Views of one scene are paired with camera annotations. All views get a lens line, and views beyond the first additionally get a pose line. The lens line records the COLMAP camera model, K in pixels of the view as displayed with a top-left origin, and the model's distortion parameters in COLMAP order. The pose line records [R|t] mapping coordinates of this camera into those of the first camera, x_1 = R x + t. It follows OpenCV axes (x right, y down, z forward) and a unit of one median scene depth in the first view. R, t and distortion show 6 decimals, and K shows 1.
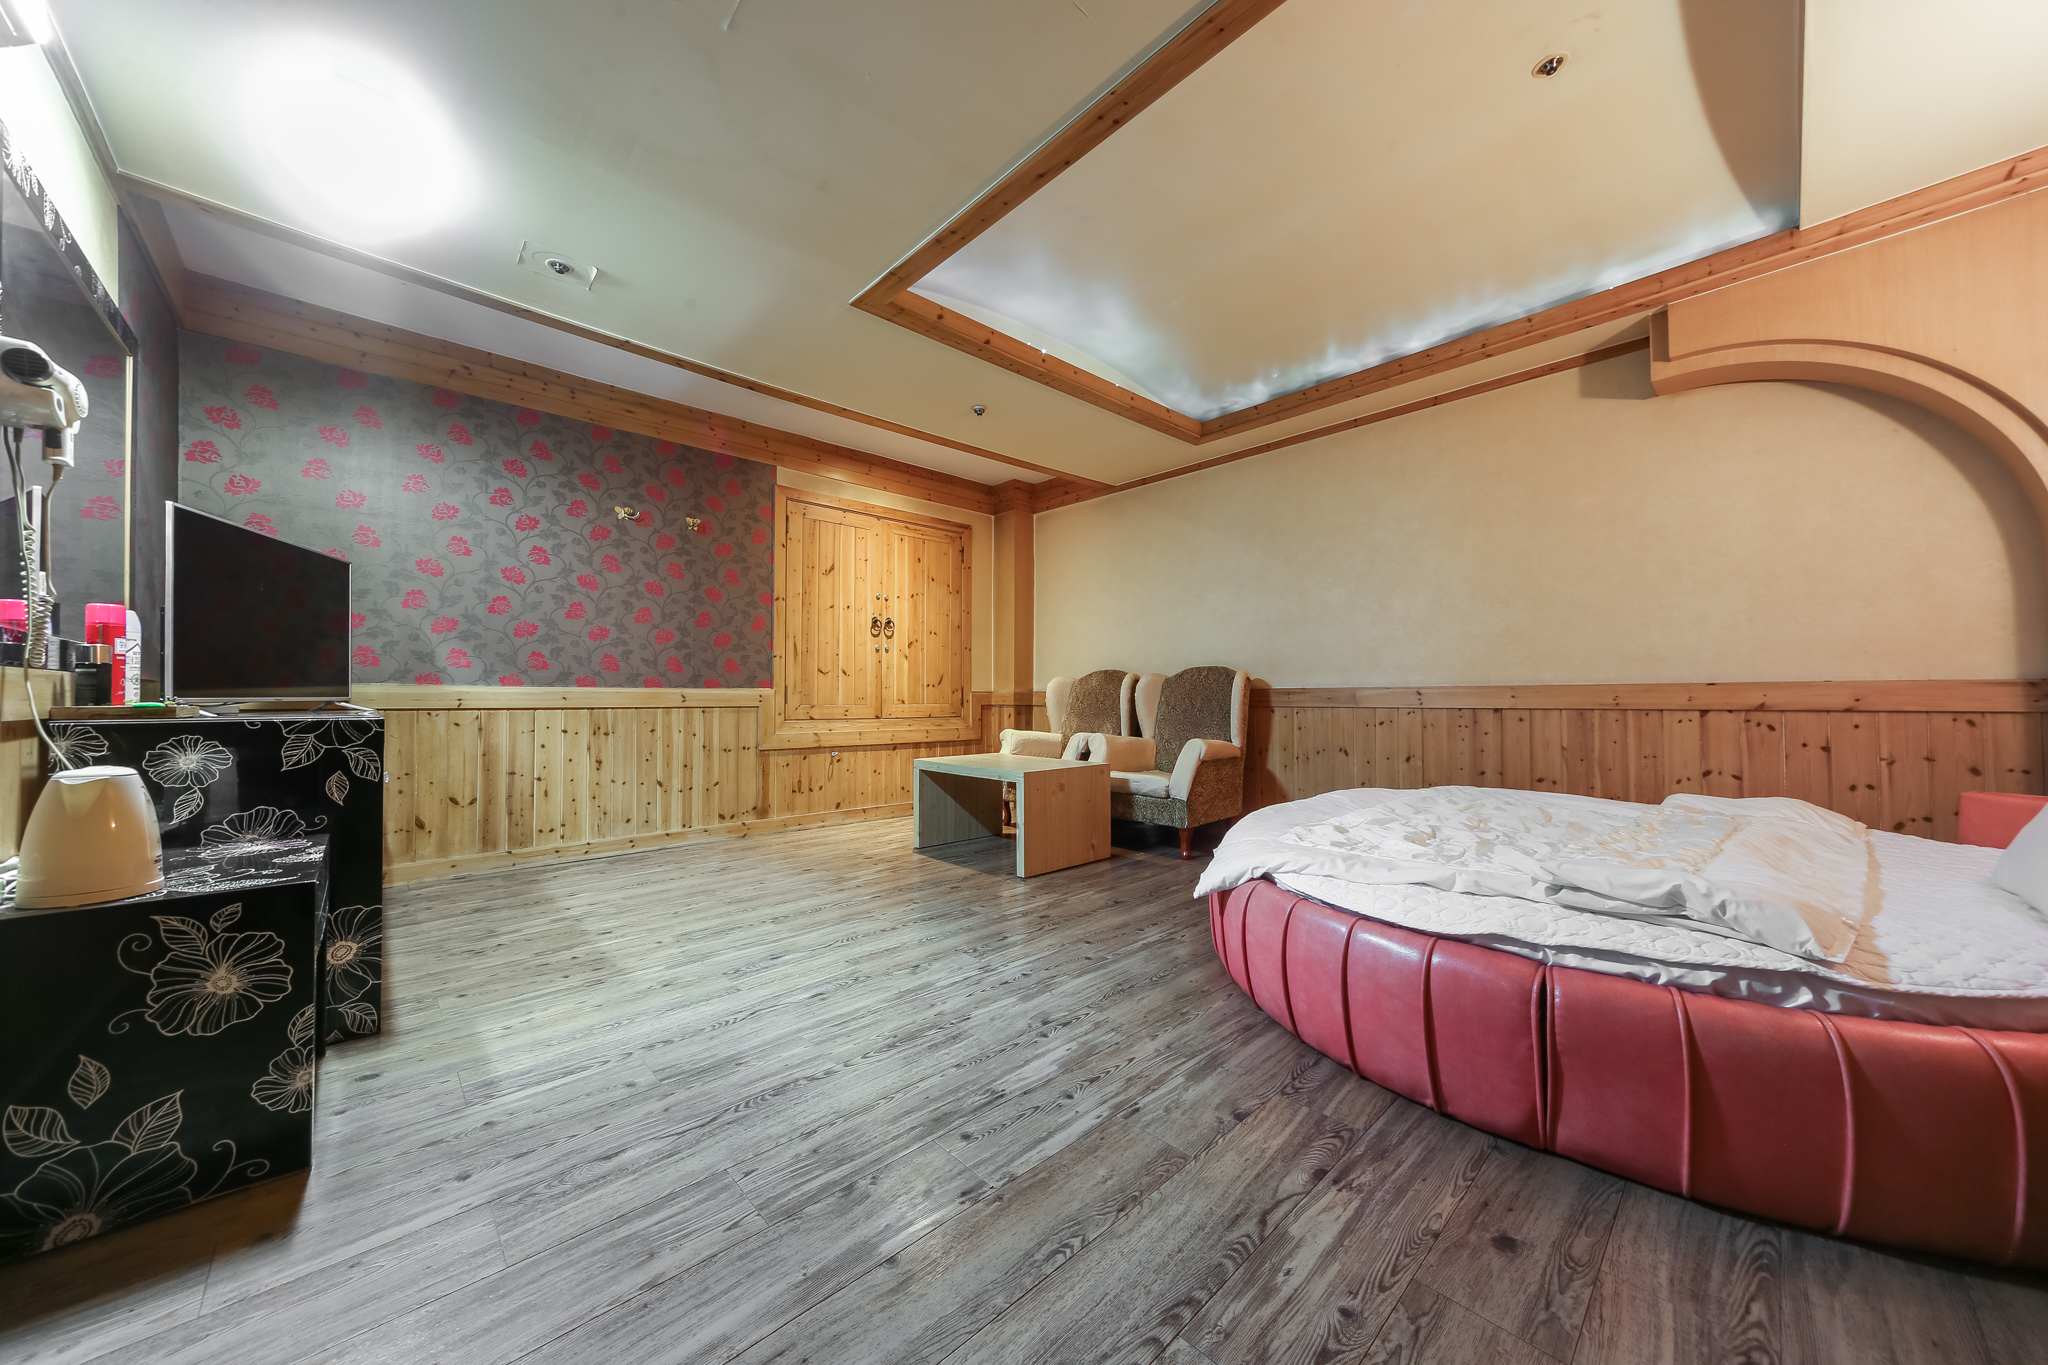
lens RADIAL K [[711.3, 0, 1027.0], [0, 711.3, 685.6], [0, 0, 1]] dist [-0.005244, 0.000161]
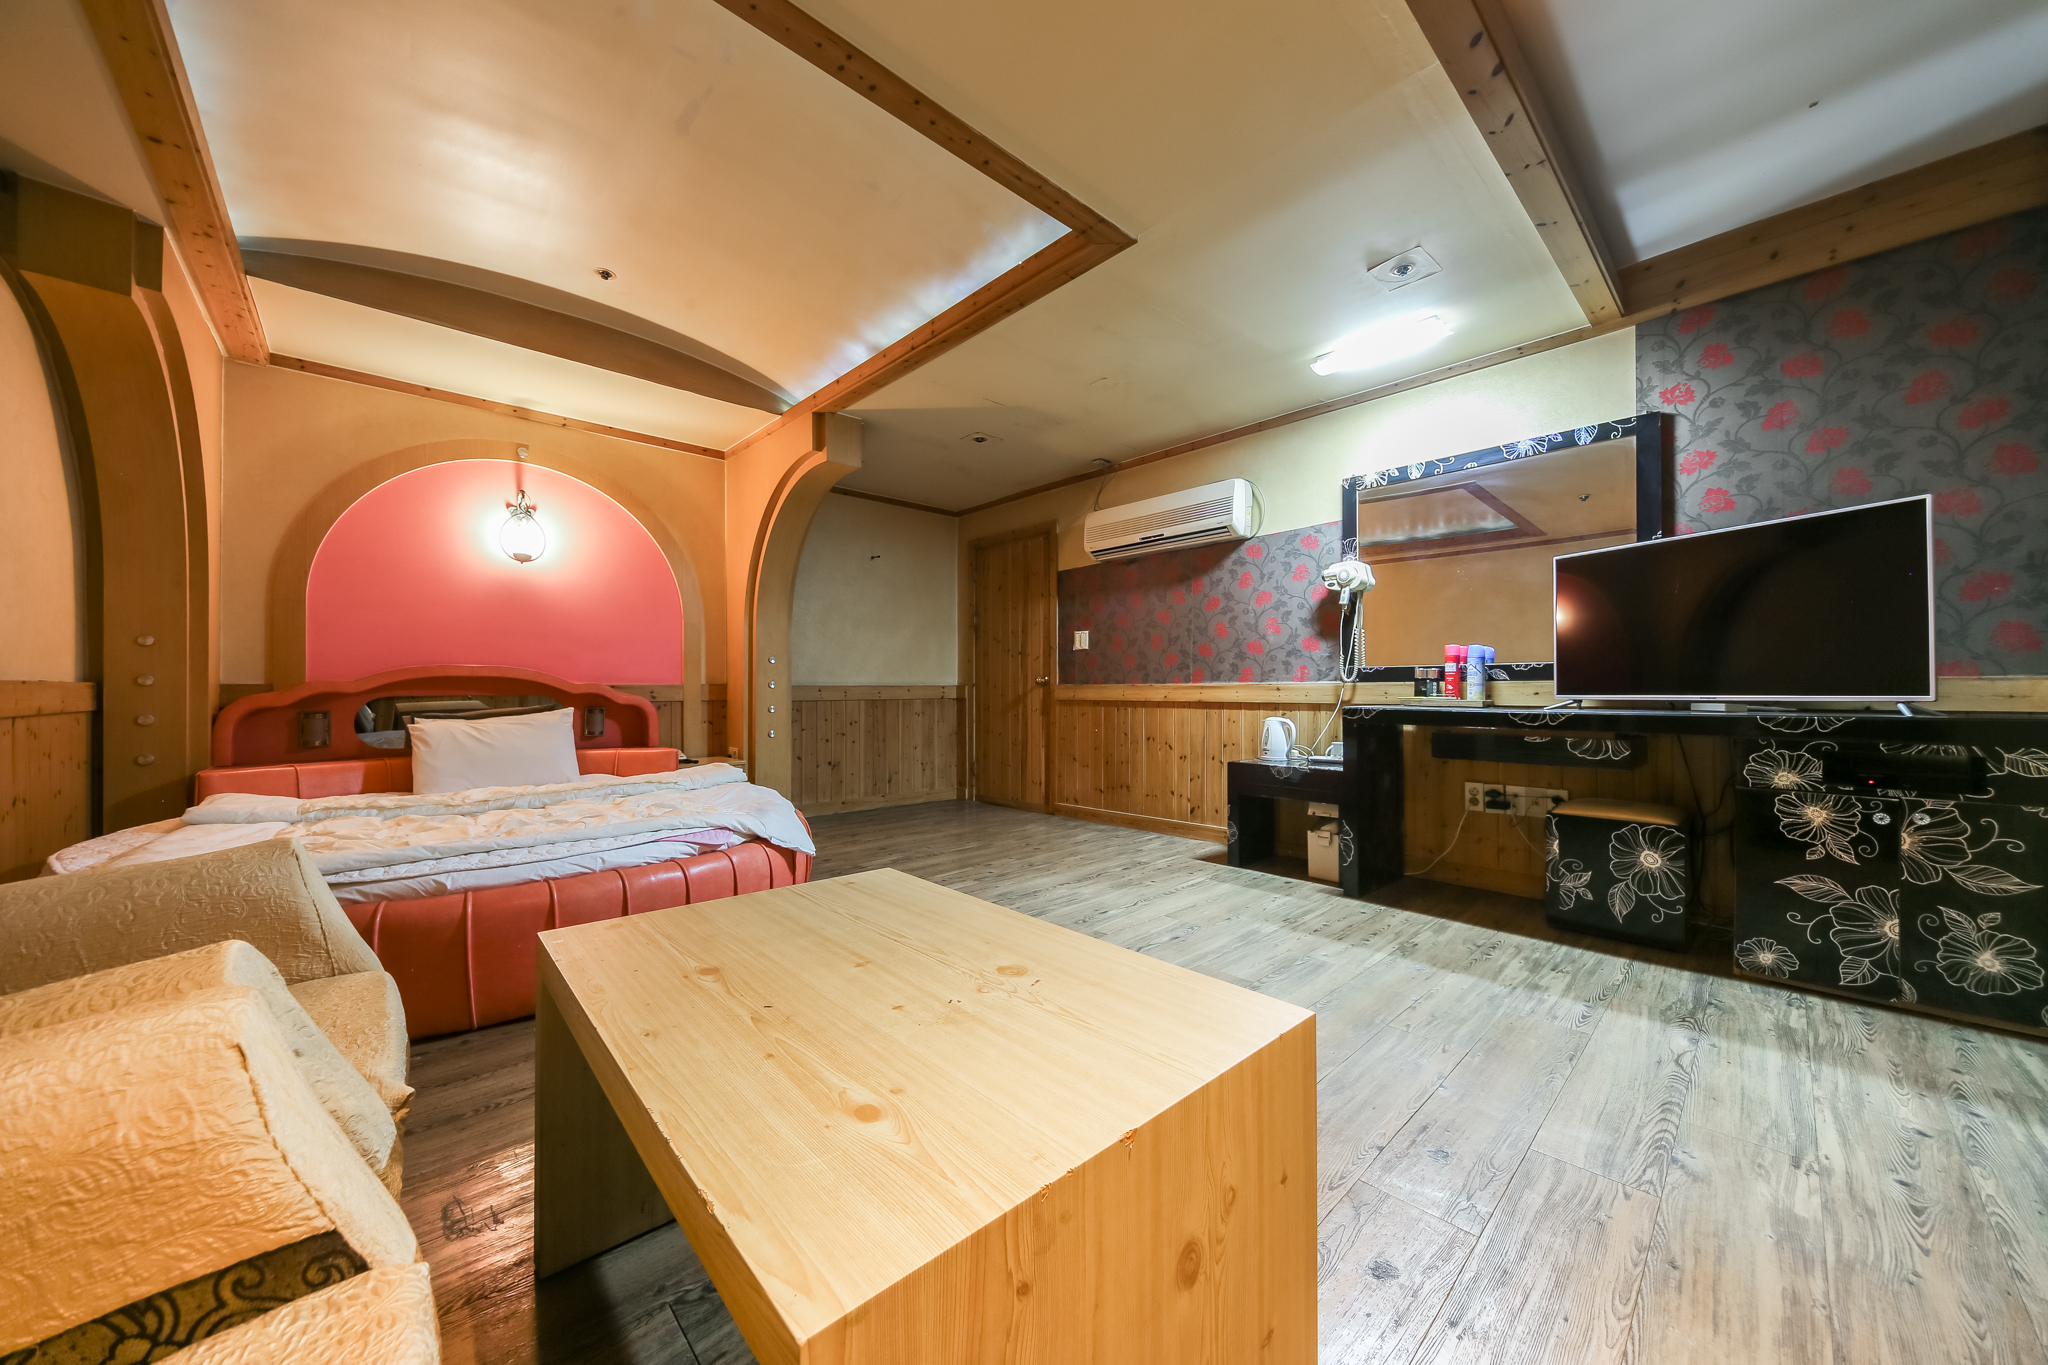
lens RADIAL K [[711.3, 0, 1027.0], [0, 711.3, 685.6], [0, 0, 1]] dist [-0.005244, 0.000161]
pose [[-0.999961, 0.002074, 0.008563, -0.139091], [0.001885, 0.999754, -0.022088, 0.025118], [-0.008607, -0.022071, -0.999719, 2.067183]]
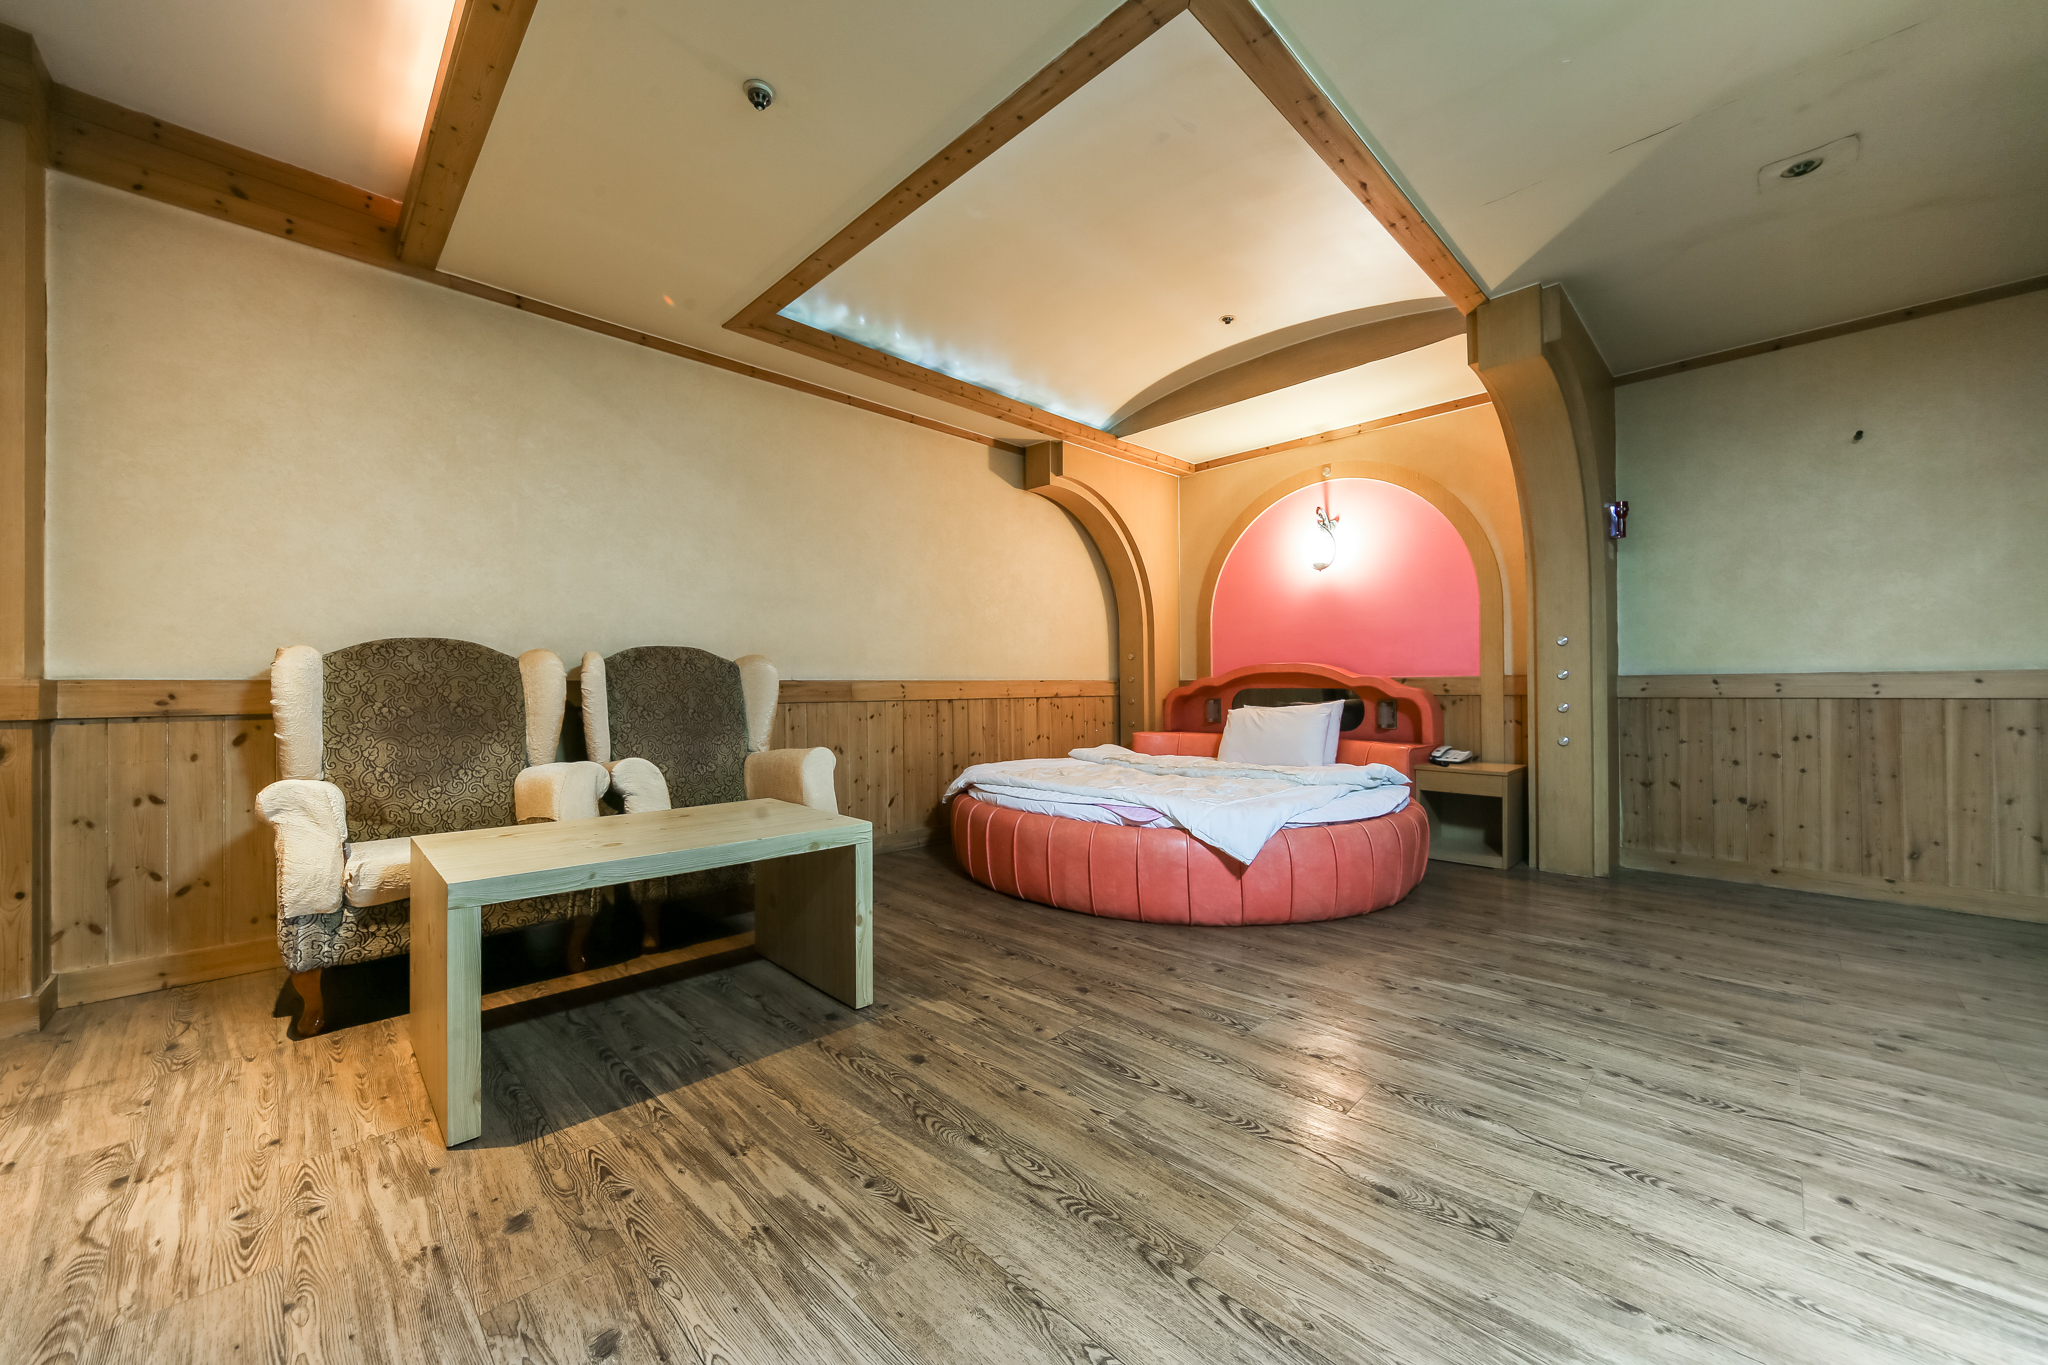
lens RADIAL K [[759.1, 0, 1034.8], [0, 759.1, 686.4], [0, 0, 1]] dist [-0.006549, 0.000546]
pose [[-0.033394, 0.001796, 0.999441, -0.893102], [-0.010559, 0.999942, -0.002150, 0.016306], [-0.999386, -0.010625, -0.033373, 1.270495]]
